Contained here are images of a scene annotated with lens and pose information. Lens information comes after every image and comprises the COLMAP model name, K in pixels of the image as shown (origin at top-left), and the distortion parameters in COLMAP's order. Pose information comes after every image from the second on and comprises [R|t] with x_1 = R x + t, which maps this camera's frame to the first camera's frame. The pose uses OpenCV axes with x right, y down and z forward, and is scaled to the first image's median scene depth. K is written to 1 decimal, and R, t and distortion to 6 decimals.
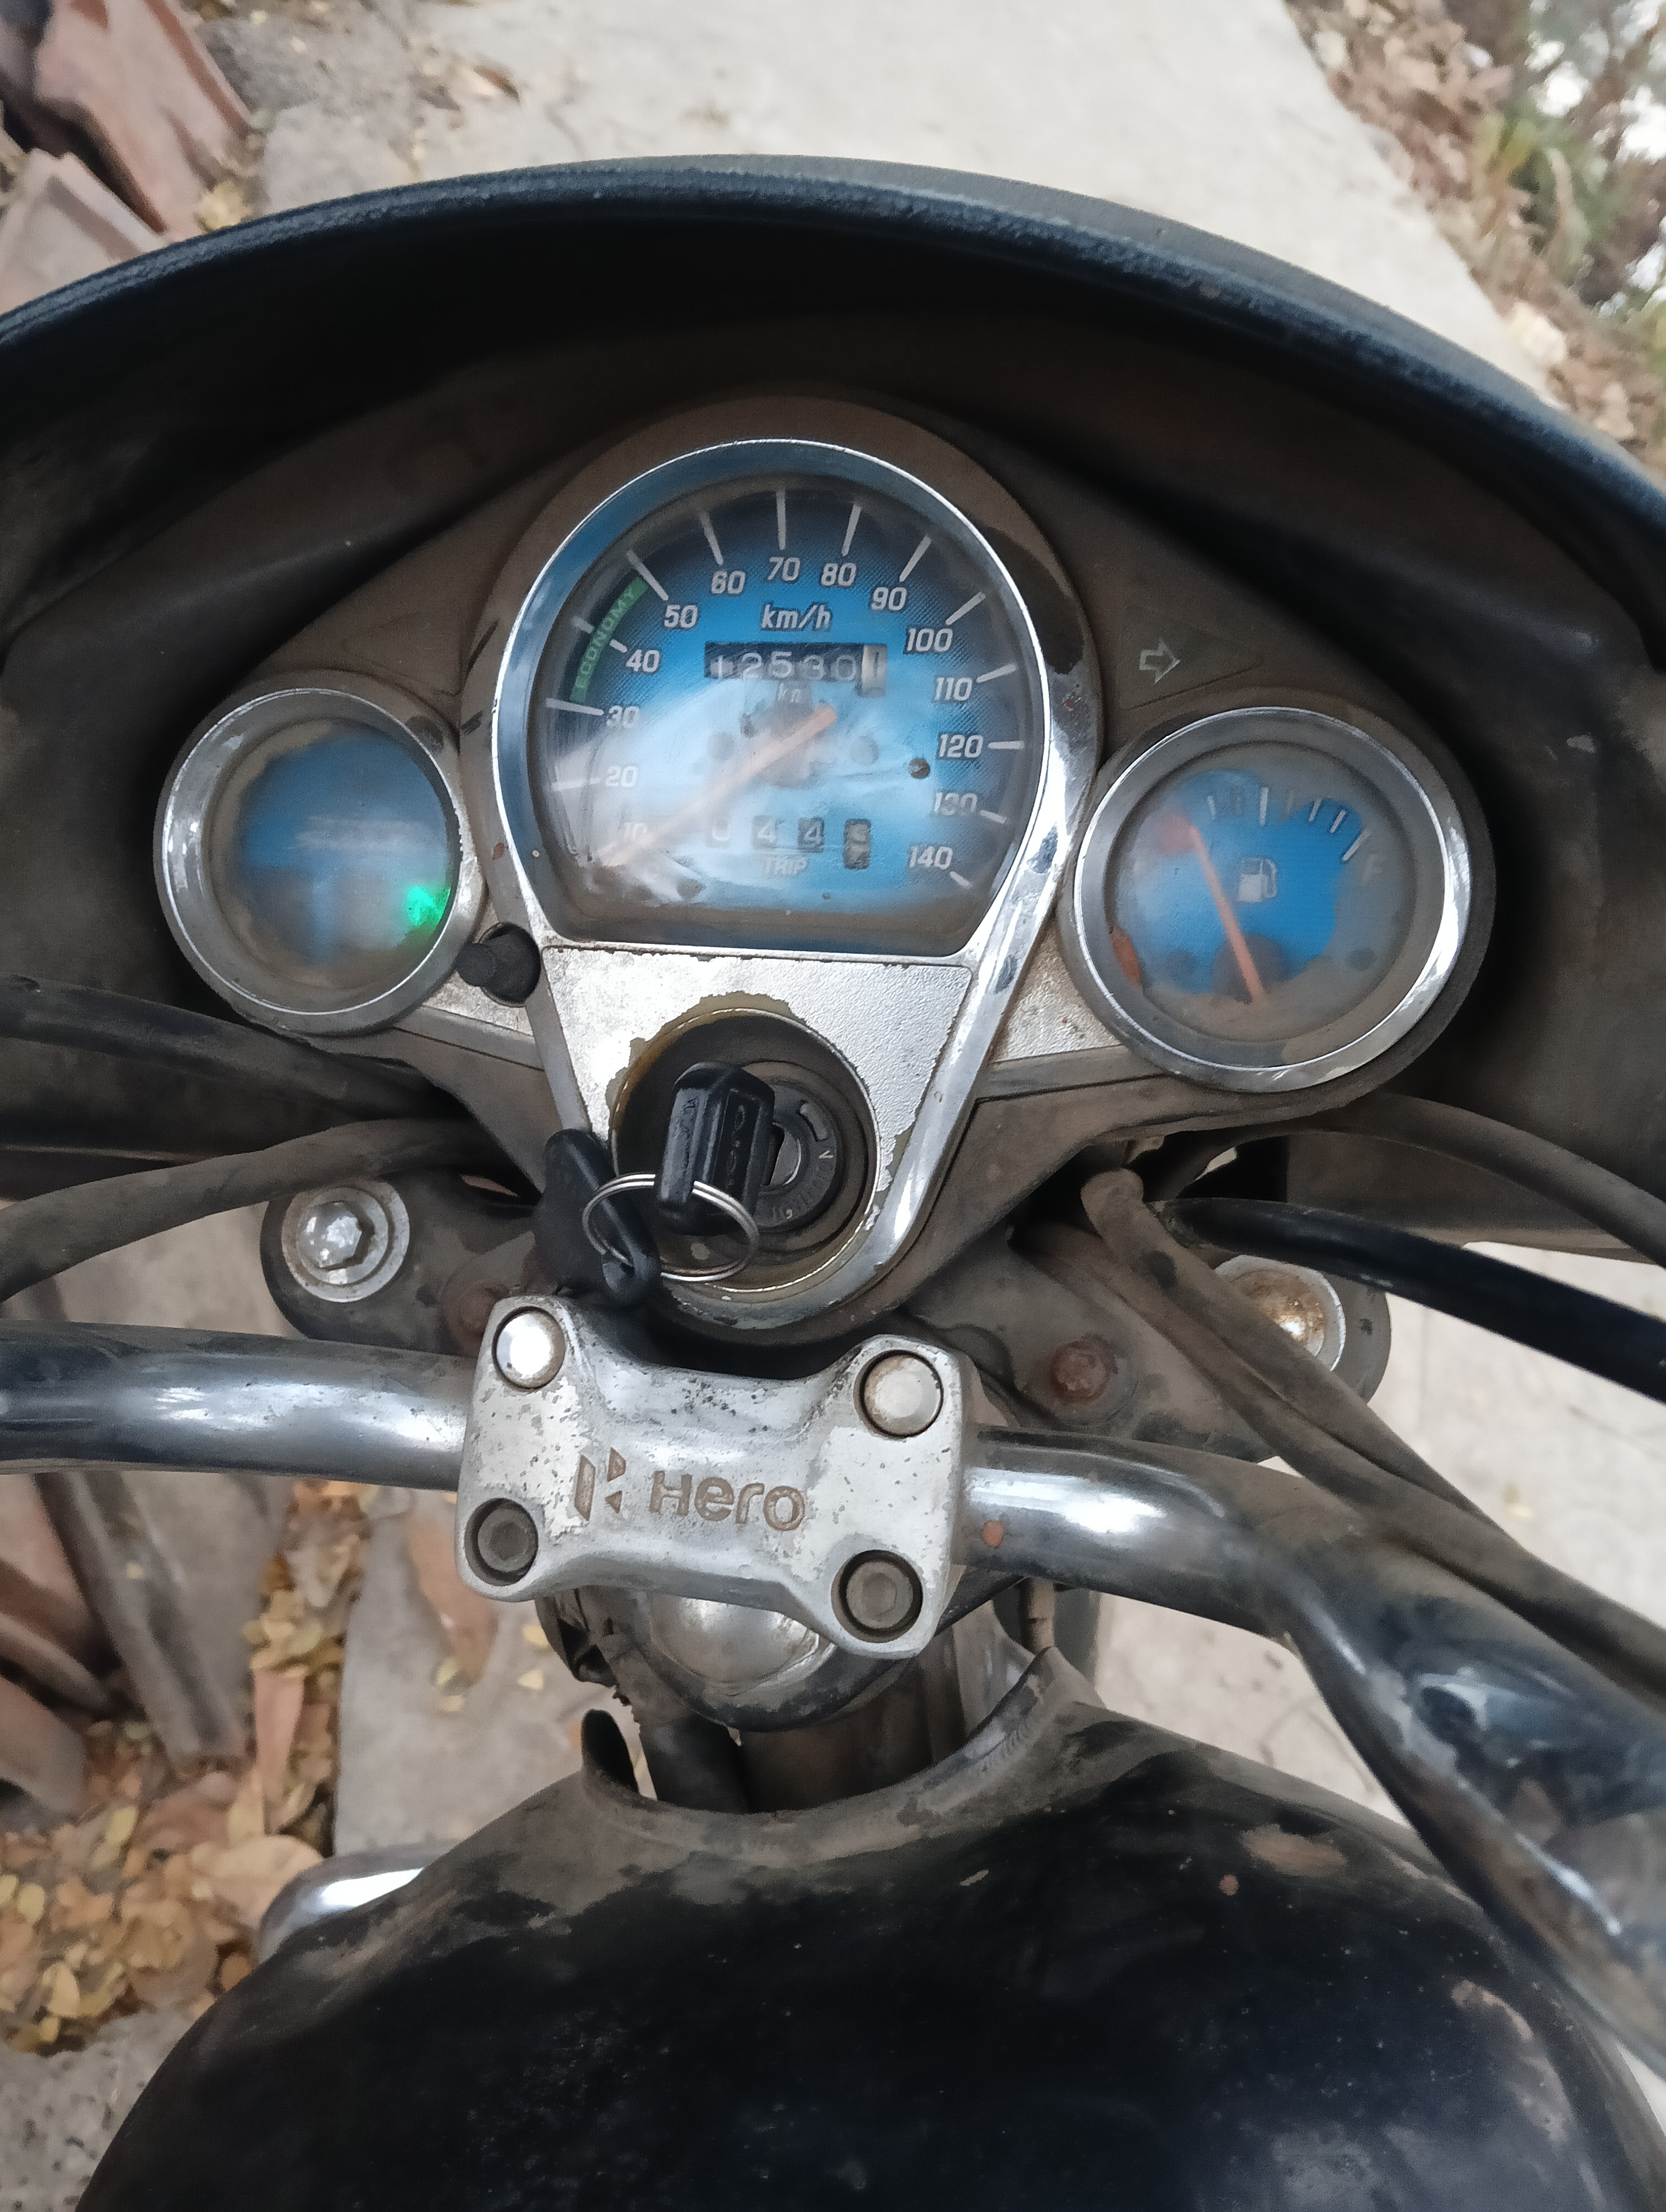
lens RADIAL K [[1747.1, 0, 834.0], [0, 1747.1, 1121.7], [0, 0, 1]] dist [0.113309, -0.265277]
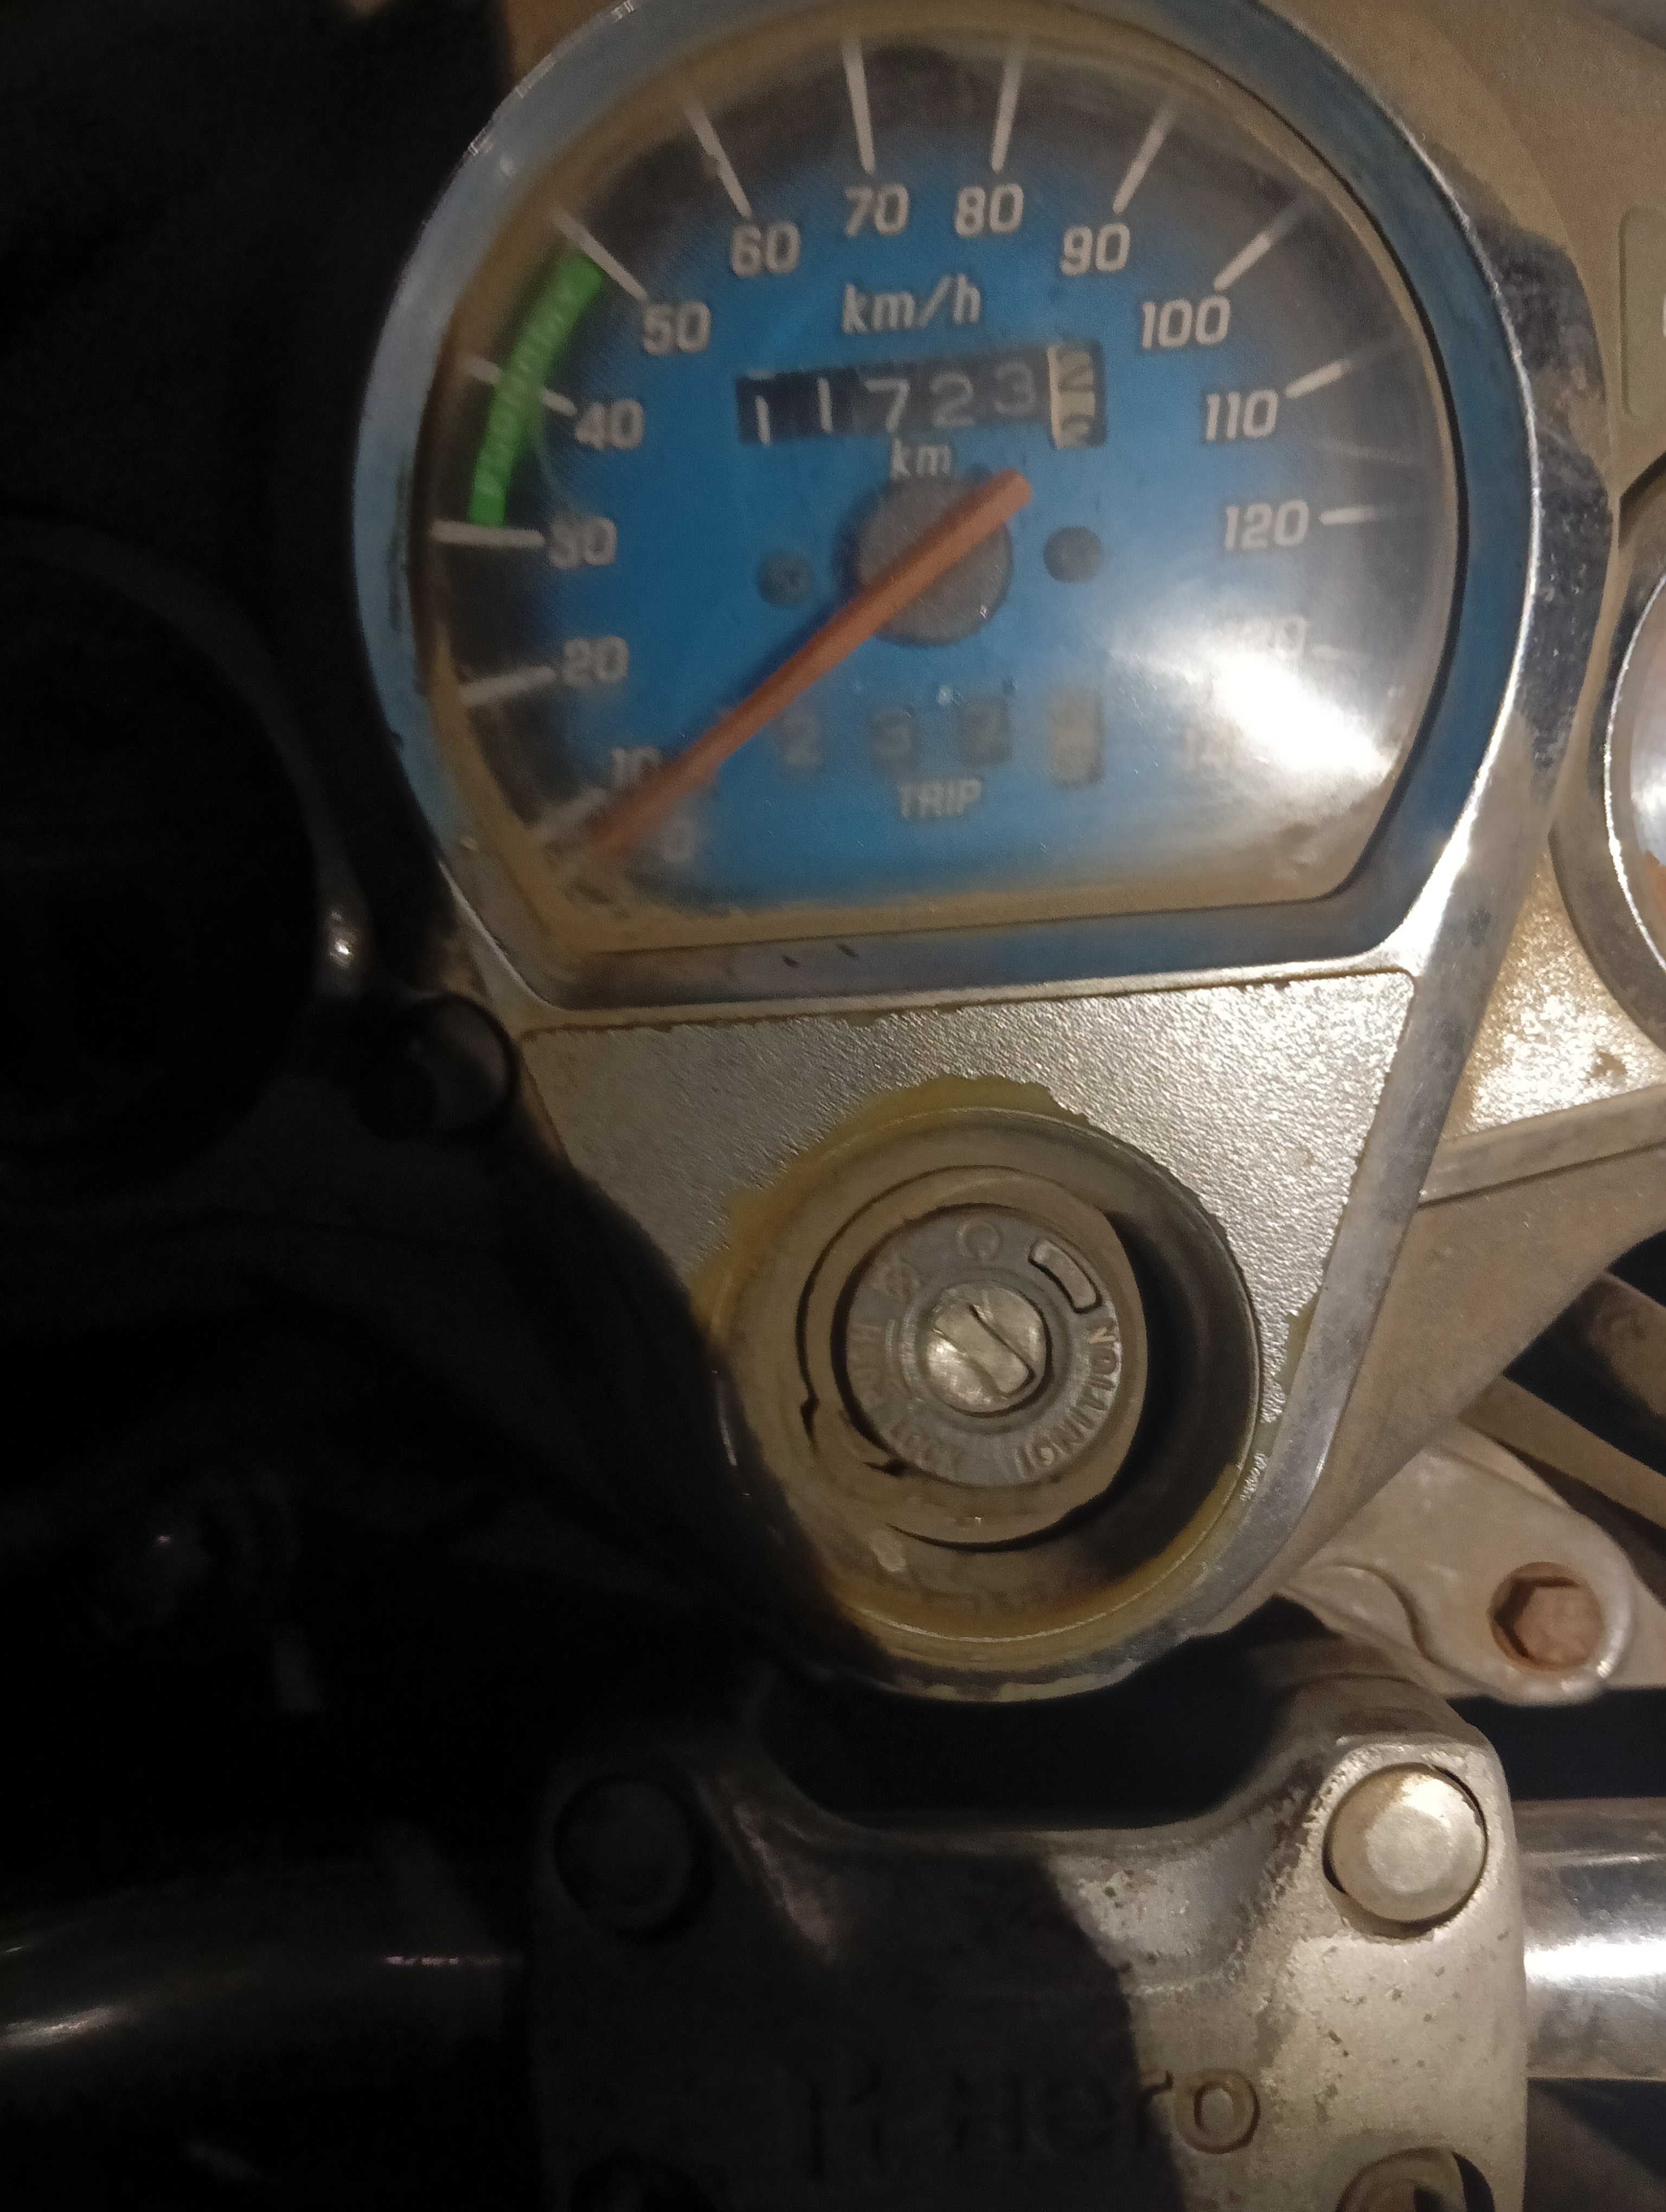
lens RADIAL K [[1837.0, 0, 833.0], [0, 1837.0, 1106.0], [0, 0, 1]] dist [0.049692, -0.221936]
pose [[0.982236, -0.146823, 0.116854, -0.142581], [0.136253, 0.986219, 0.093847, -0.115923], [-0.129023, -0.076258, 0.988705, 0.478117]]
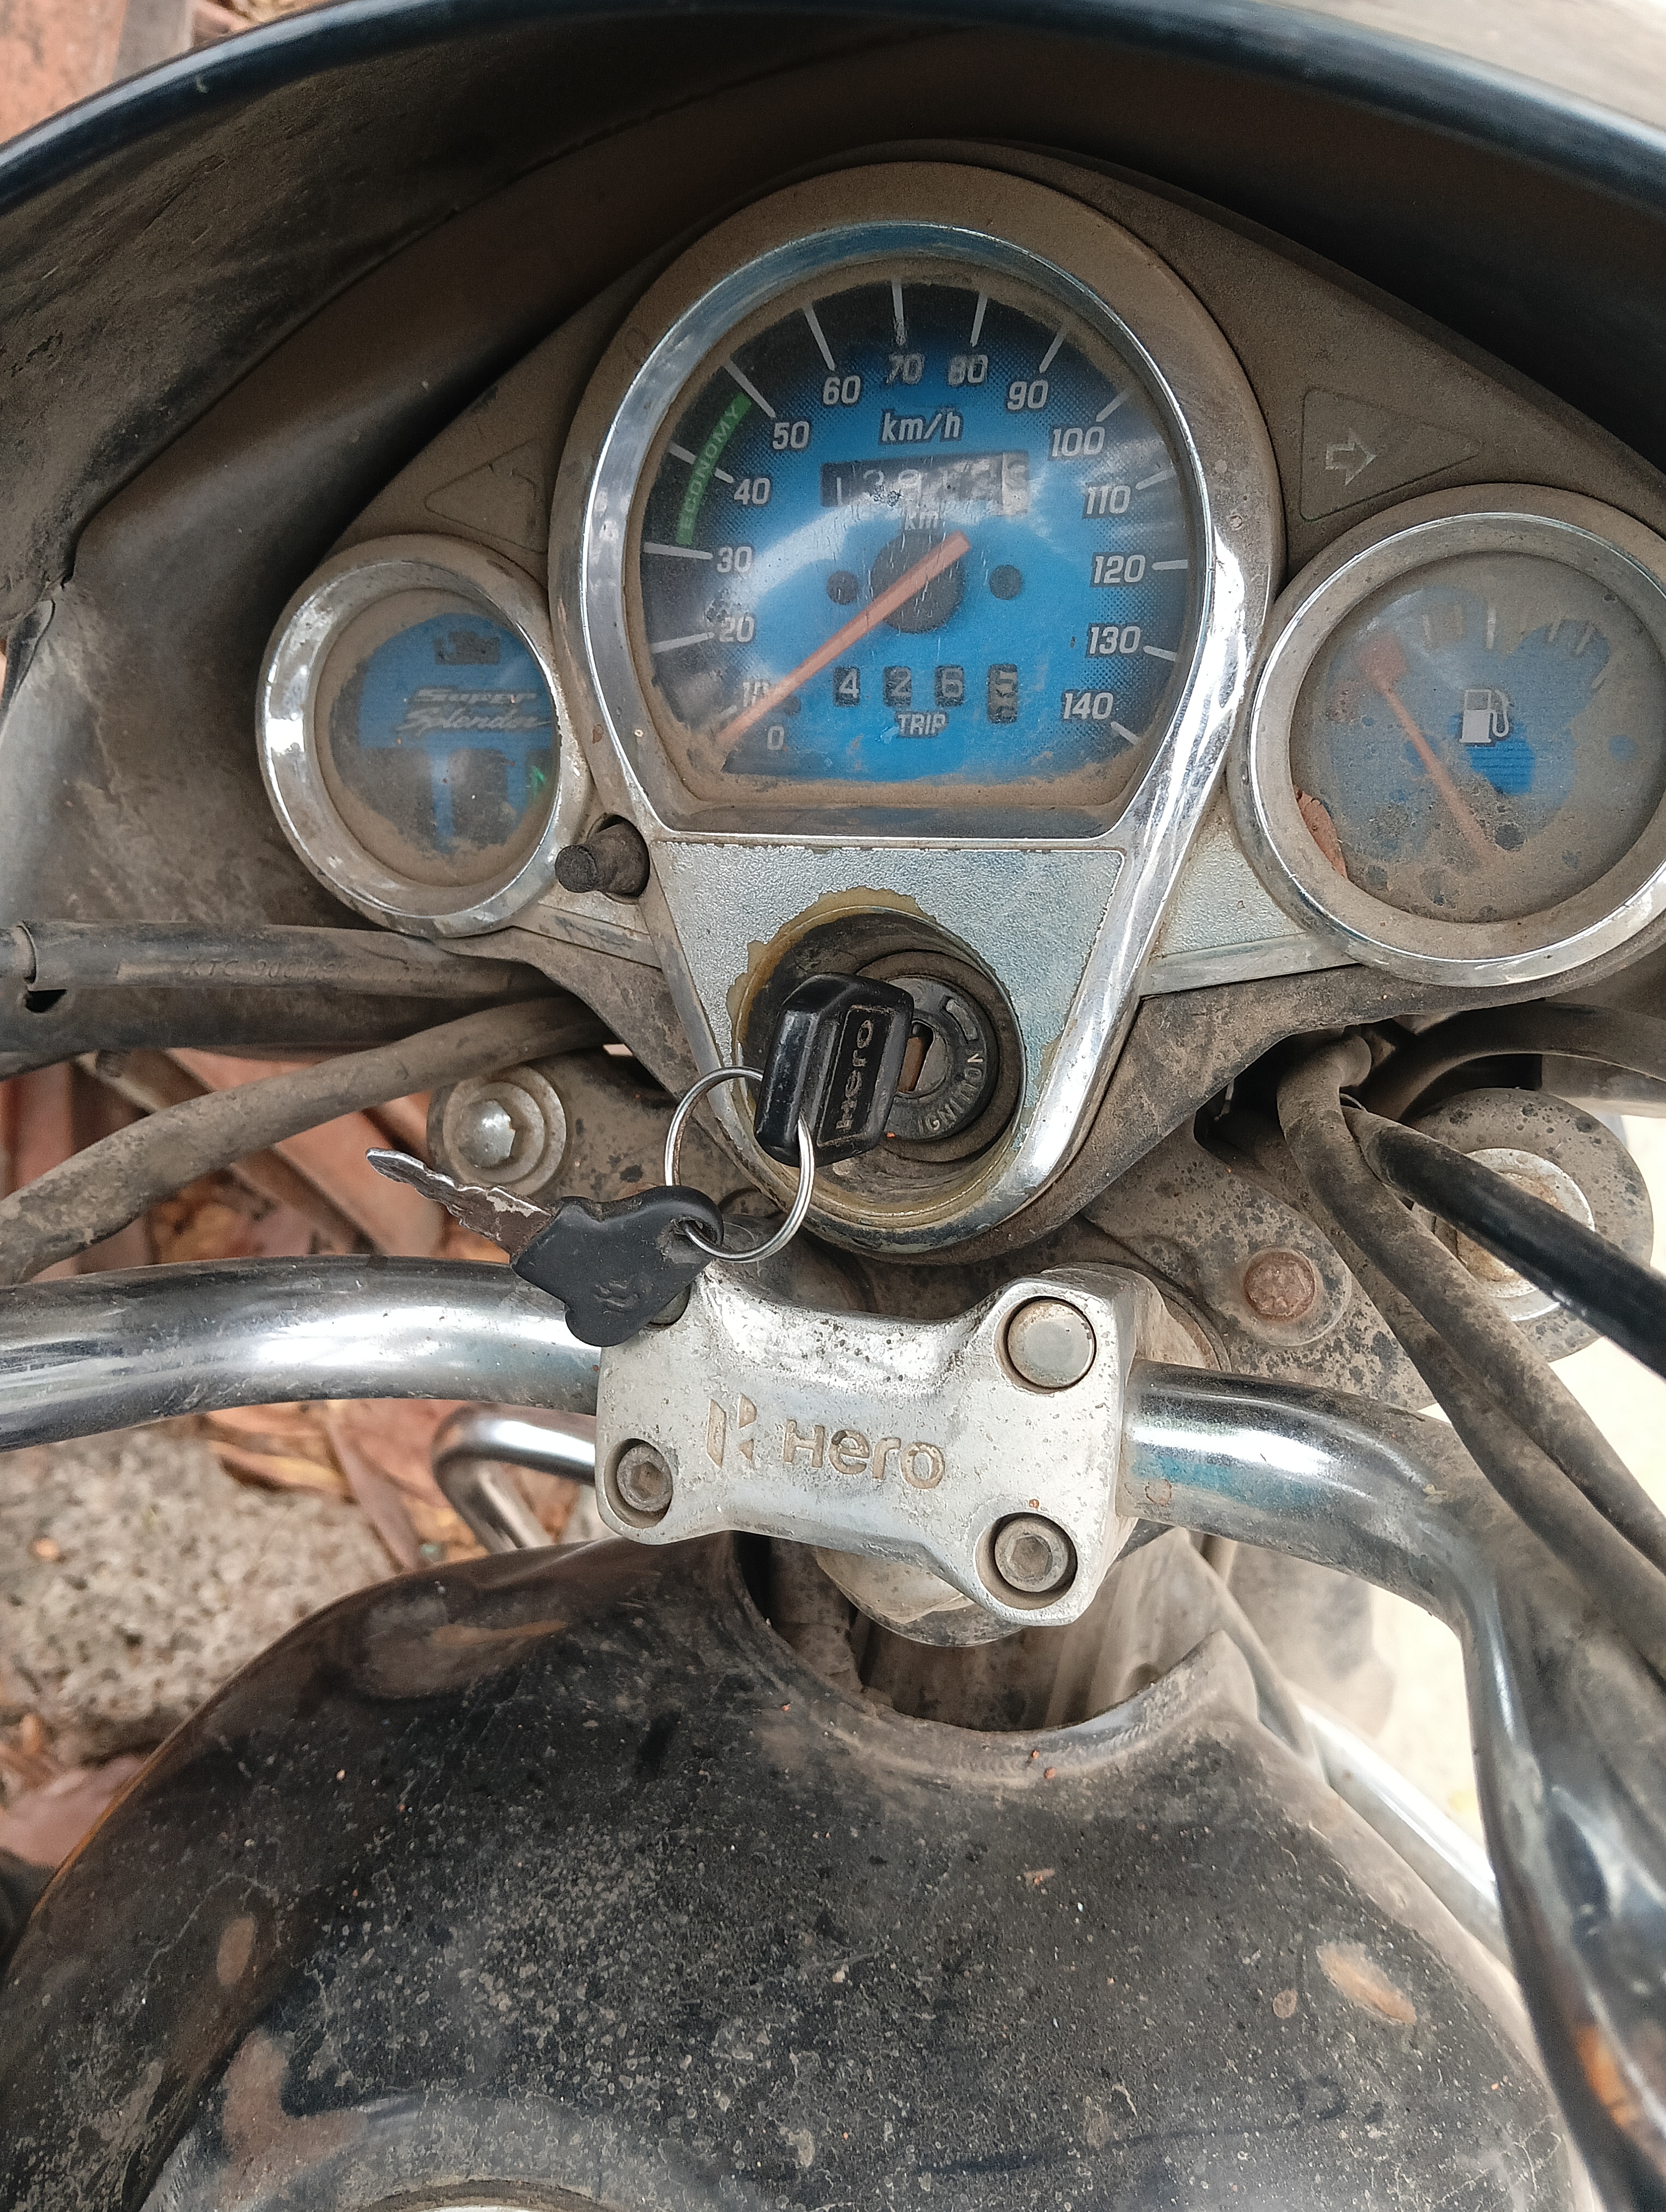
lens RADIAL K [[1781.7, 0, 828.9], [0, 1781.7, 1116.5], [0, 0, 1]] dist [0.105030, -0.310359]
pose [[0.981865, -0.019229, -0.188605, 0.094155], [0.047928, 0.987704, 0.148810, -0.091829], [0.183425, -0.155151, 0.970713, 0.104567]]
